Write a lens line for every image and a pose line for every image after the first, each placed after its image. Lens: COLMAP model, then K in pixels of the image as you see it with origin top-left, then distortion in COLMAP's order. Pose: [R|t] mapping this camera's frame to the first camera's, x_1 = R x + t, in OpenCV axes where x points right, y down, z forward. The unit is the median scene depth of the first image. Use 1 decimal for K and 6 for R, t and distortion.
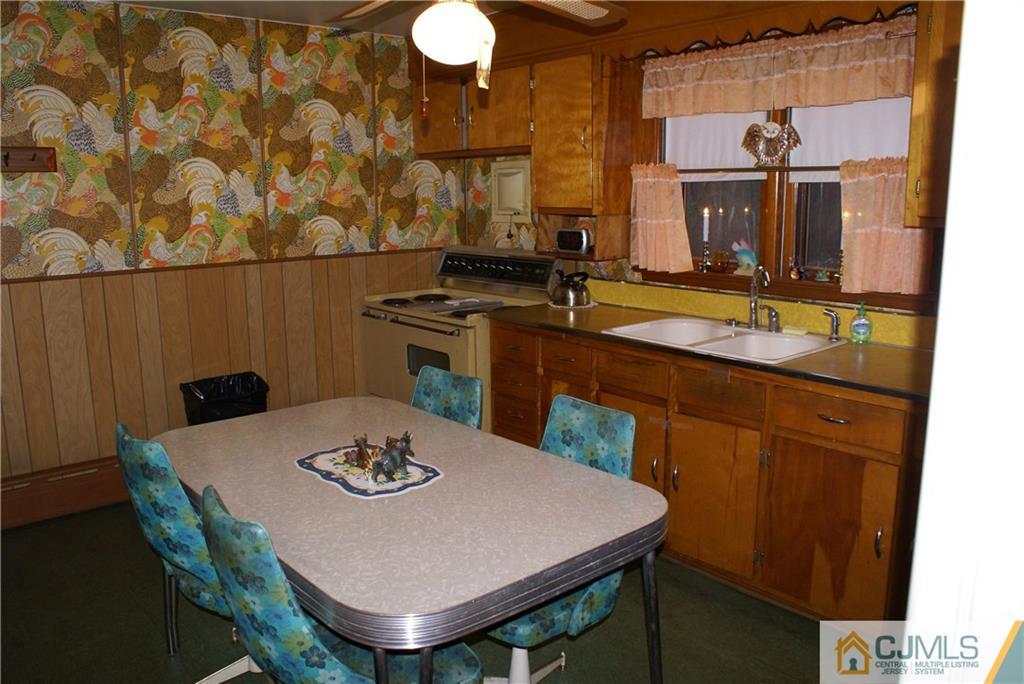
lens RADIAL K [[844.3, 0, 503.2], [0, 844.3, 348.3], [0, 0, 1]] dist [-0.030824, 0.016760]
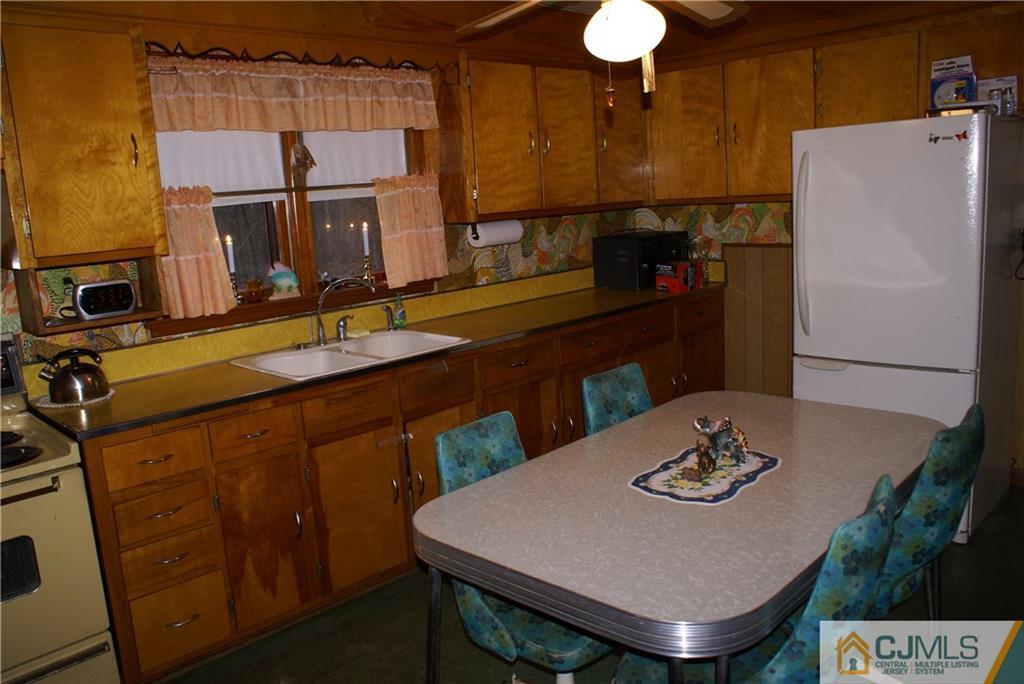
lens RADIAL K [[844.3, 0, 502.8], [0, 844.3, 335.2], [0, 0, 1]] dist [-0.030824, 0.016760]
pose [[-0.110069, -0.156654, 0.981501, -0.755164], [0.253892, 0.950308, 0.180148, -0.169808], [-0.960949, 0.269024, -0.064826, 0.896824]]
